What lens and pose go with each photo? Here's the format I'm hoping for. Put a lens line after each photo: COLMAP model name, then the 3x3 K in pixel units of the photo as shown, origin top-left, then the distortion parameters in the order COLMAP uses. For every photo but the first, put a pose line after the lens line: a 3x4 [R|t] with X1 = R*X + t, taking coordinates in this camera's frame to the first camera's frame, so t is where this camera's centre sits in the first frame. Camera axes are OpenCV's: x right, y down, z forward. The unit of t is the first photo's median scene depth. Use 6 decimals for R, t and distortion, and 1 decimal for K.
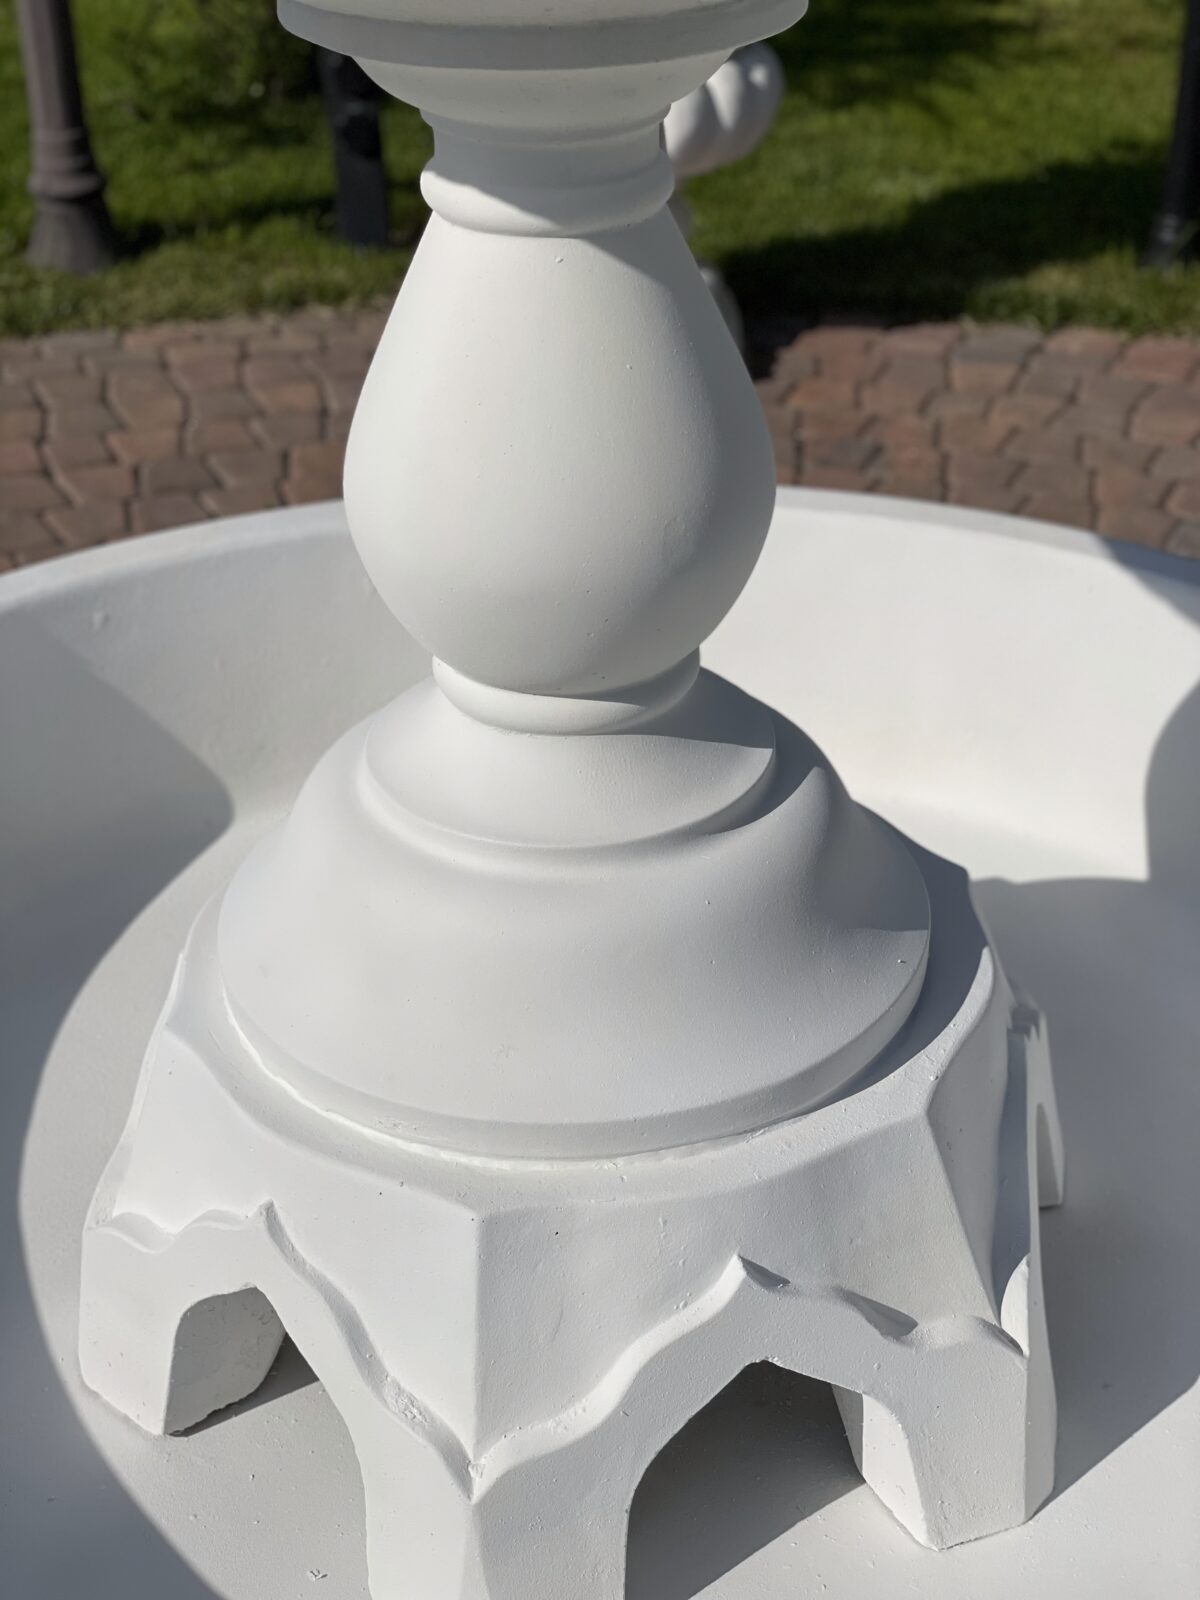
lens RADIAL K [[2405.4, 0, 597.9], [0, 2405.4, 762.1], [0, 0, 1]] dist [0.111184, -0.121506]
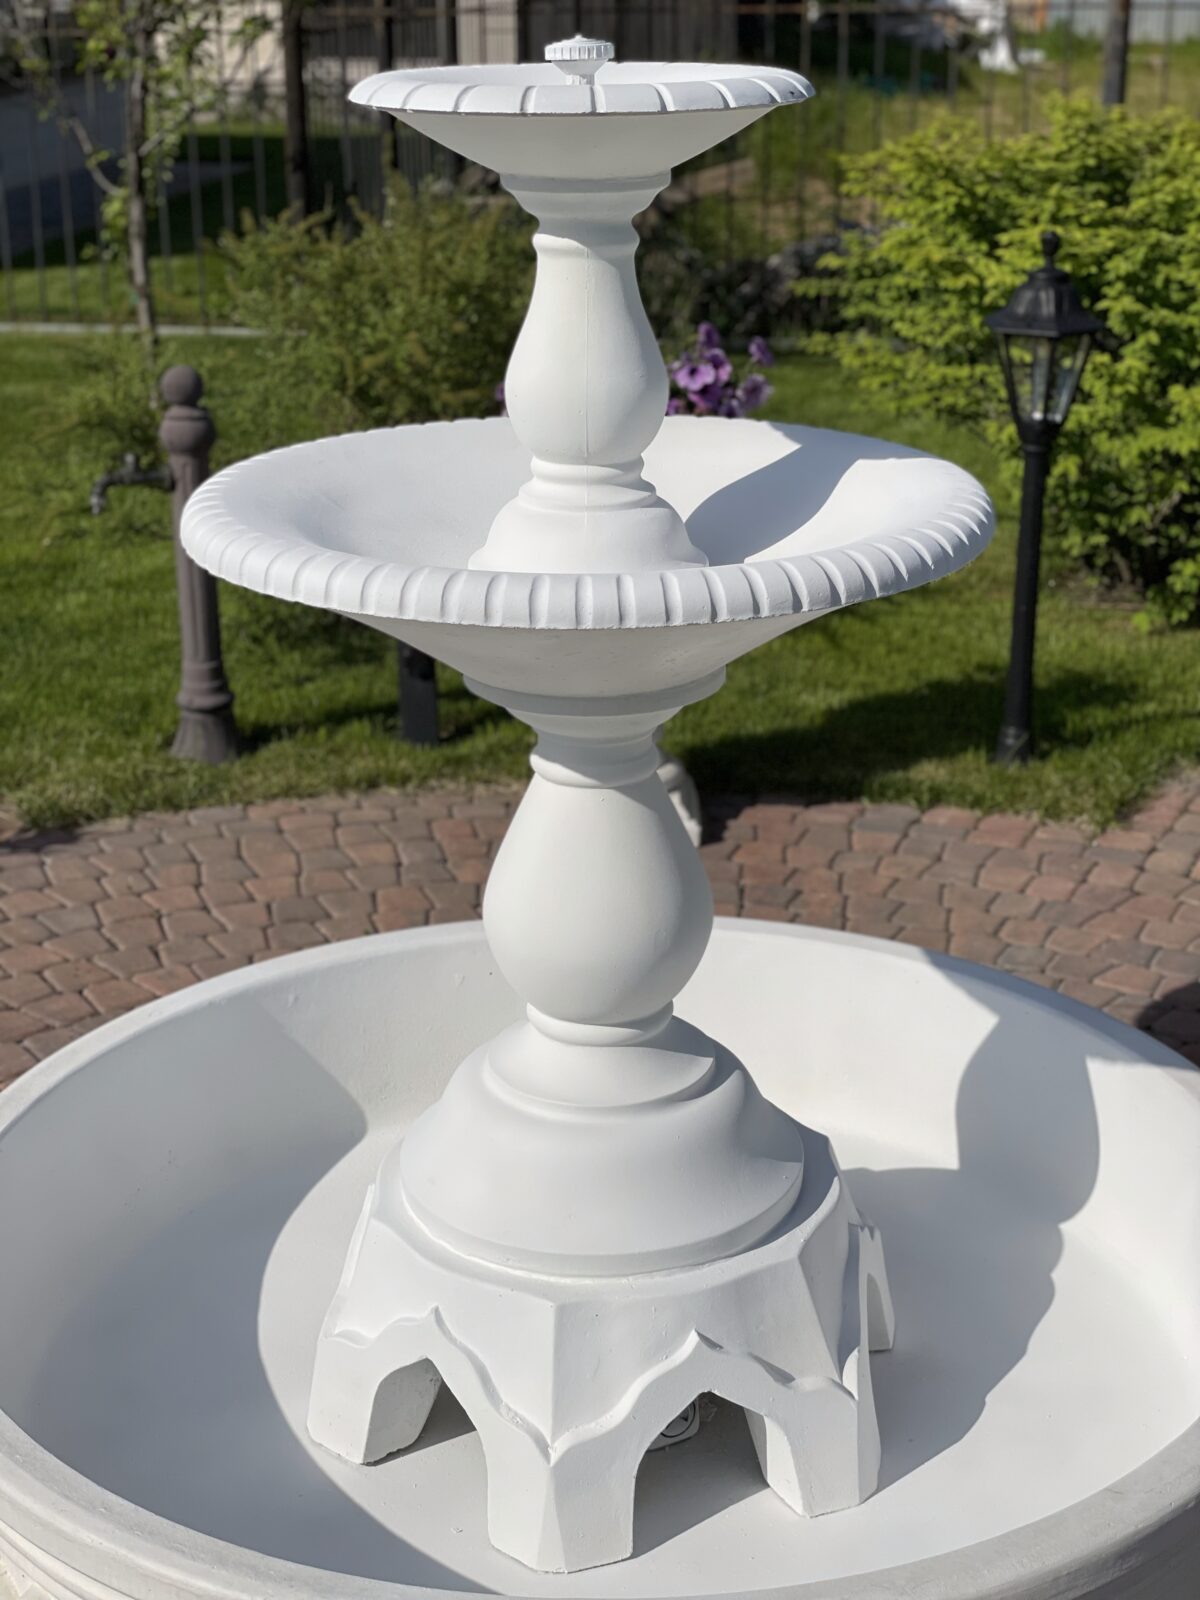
lens RADIAL K [[2405.4, 0, 597.9], [0, 2405.4, 762.1], [0, 0, 1]] dist [0.111184, -0.121506]
pose [[0.999901, 0.004819, 0.013187, -0.017941], [-0.002351, 0.983454, -0.181141, 0.047830], [-0.013841, 0.181092, 0.983369, -0.377184]]
